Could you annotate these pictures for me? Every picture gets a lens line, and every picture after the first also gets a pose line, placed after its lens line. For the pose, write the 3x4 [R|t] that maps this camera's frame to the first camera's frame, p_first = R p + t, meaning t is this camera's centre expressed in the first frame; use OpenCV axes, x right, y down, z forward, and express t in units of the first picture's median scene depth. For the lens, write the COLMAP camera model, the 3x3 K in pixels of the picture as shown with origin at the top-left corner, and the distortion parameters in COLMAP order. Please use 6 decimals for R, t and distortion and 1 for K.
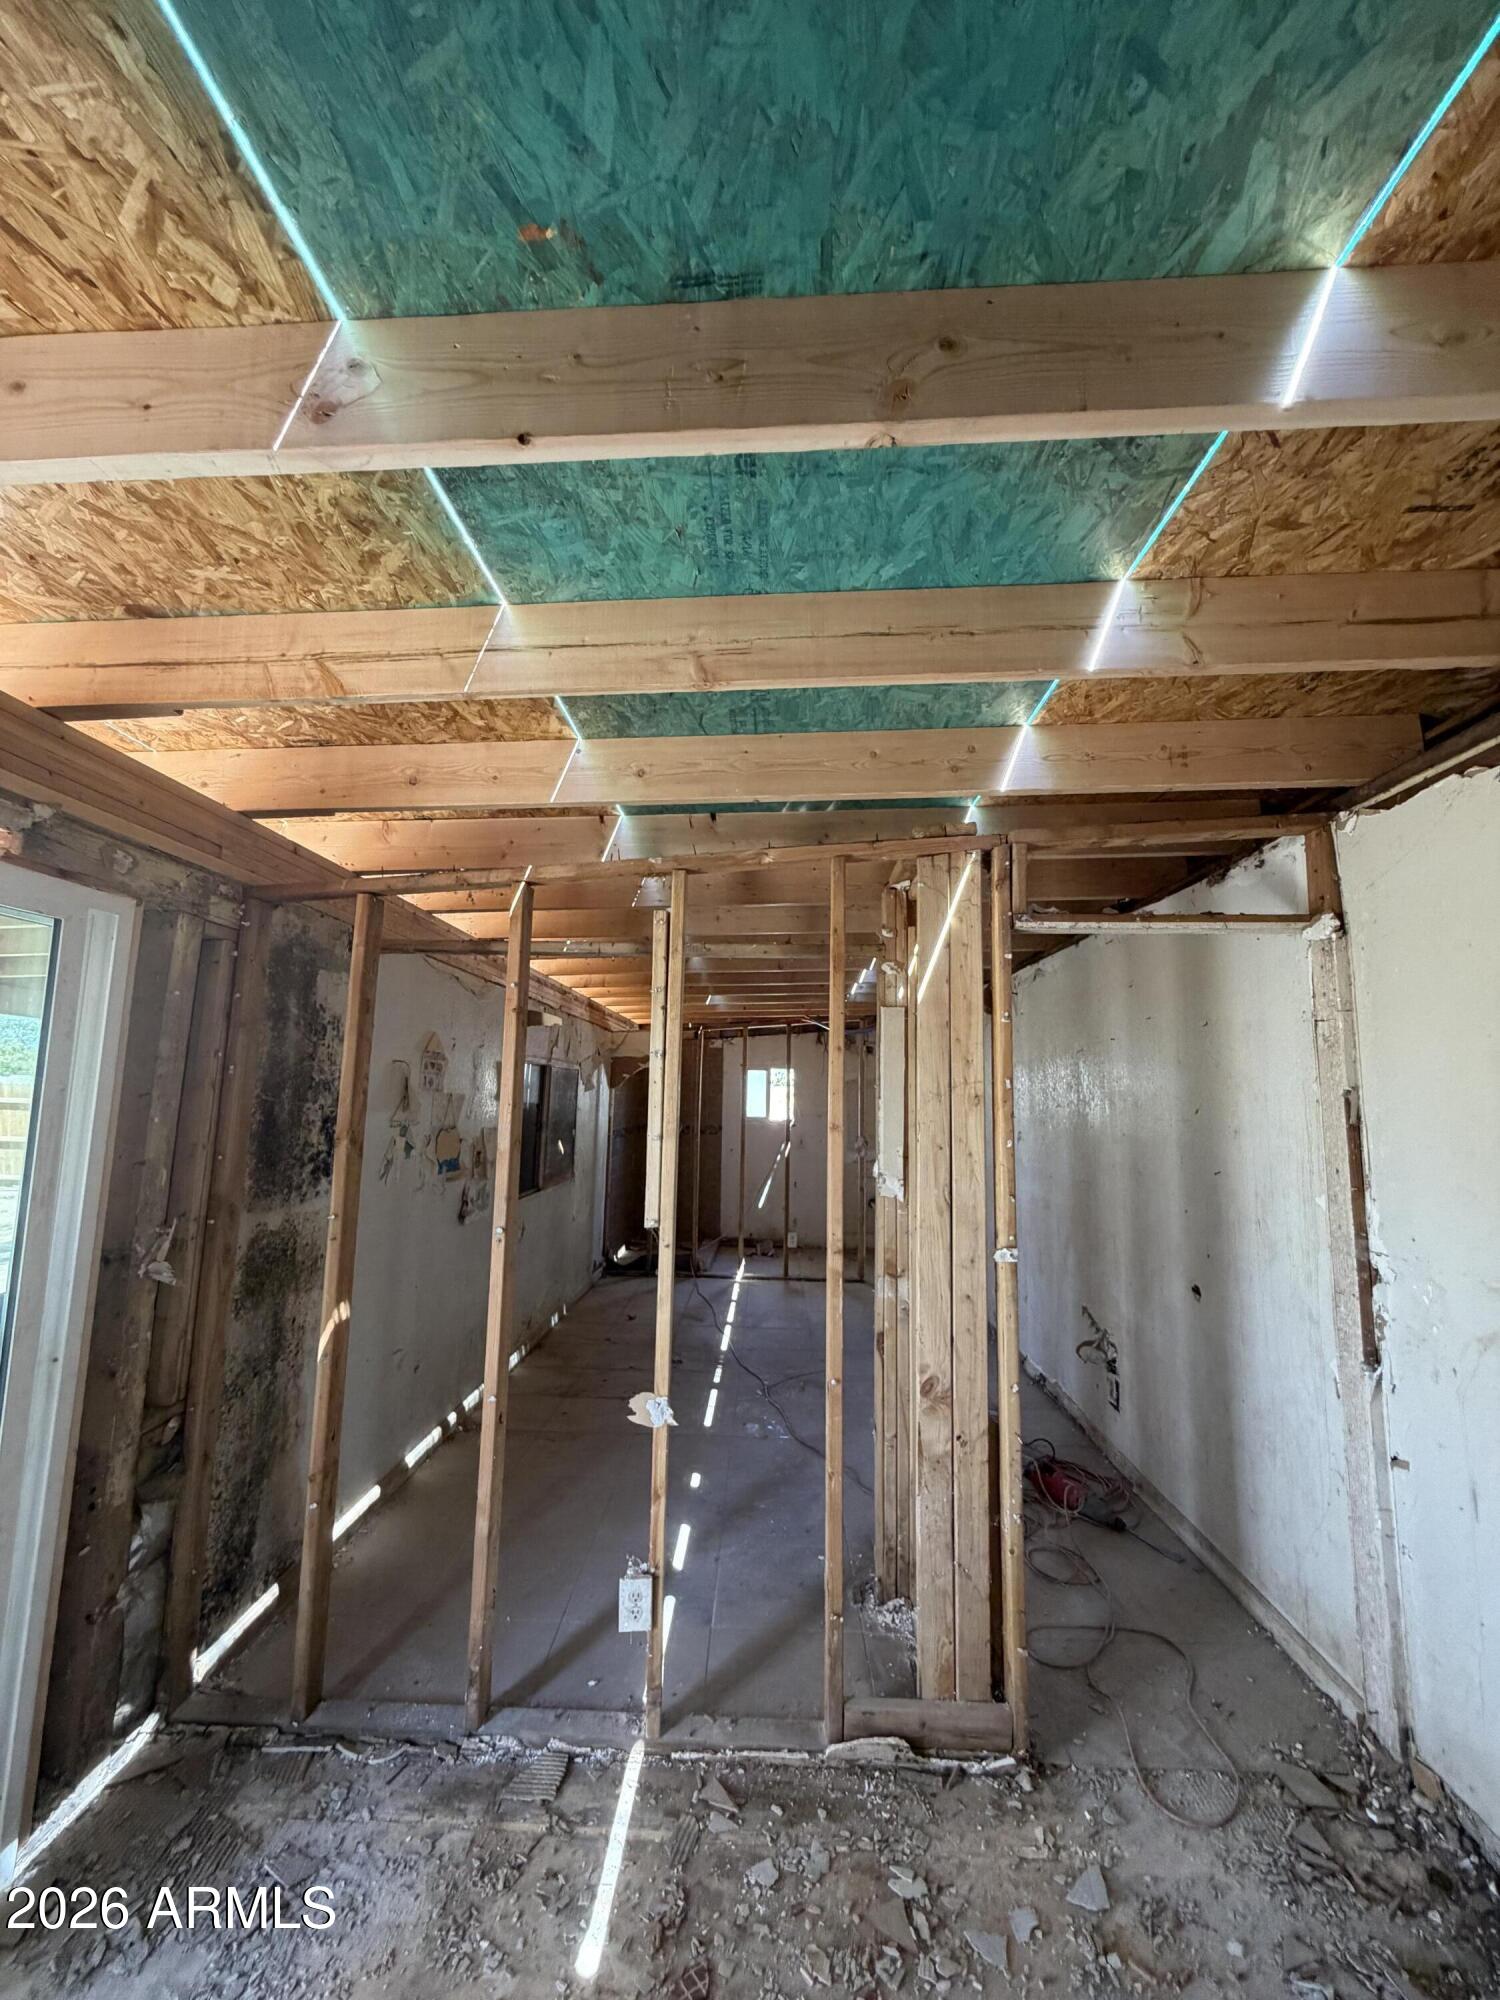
lens RADIAL K [[799.3, 0, 751.3], [0, 799.3, 991.8], [0, 0, 1]] dist [-0.001130, -0.000092]
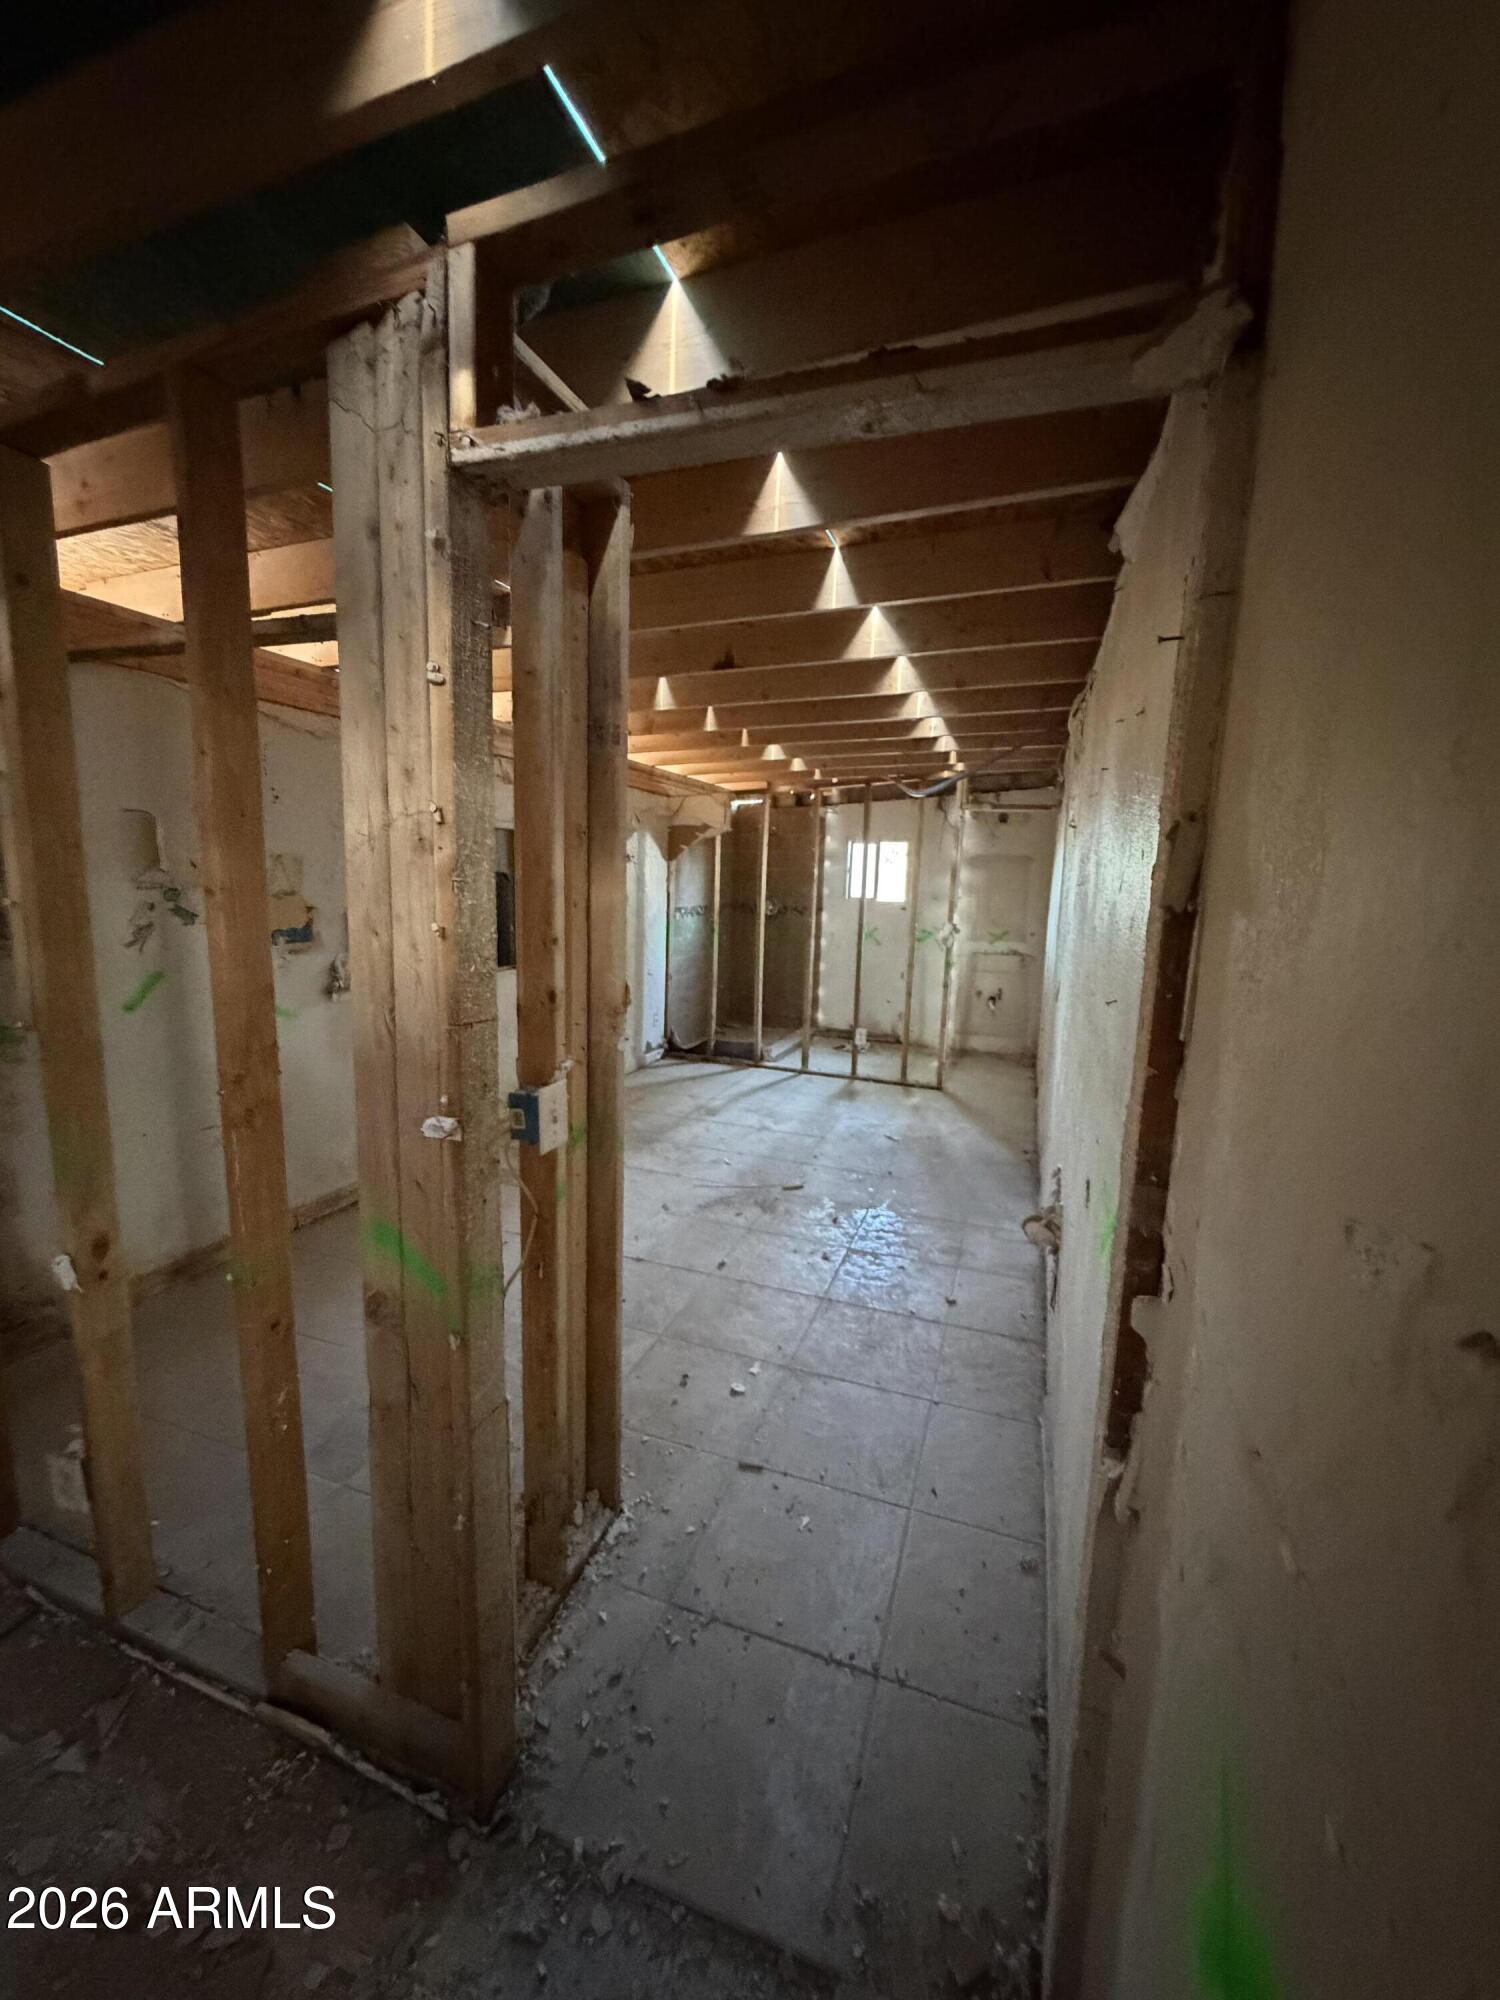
lens RADIAL K [[799.3, 0, 751.3], [0, 799.3, 991.8], [0, 0, 1]] dist [-0.001130, -0.000092]
pose [[0.951814, 0.060919, -0.300564, 0.198943], [0.021613, 0.964311, 0.263890, 0.028158], [0.305913, -0.257670, 0.916528, 0.170028]]
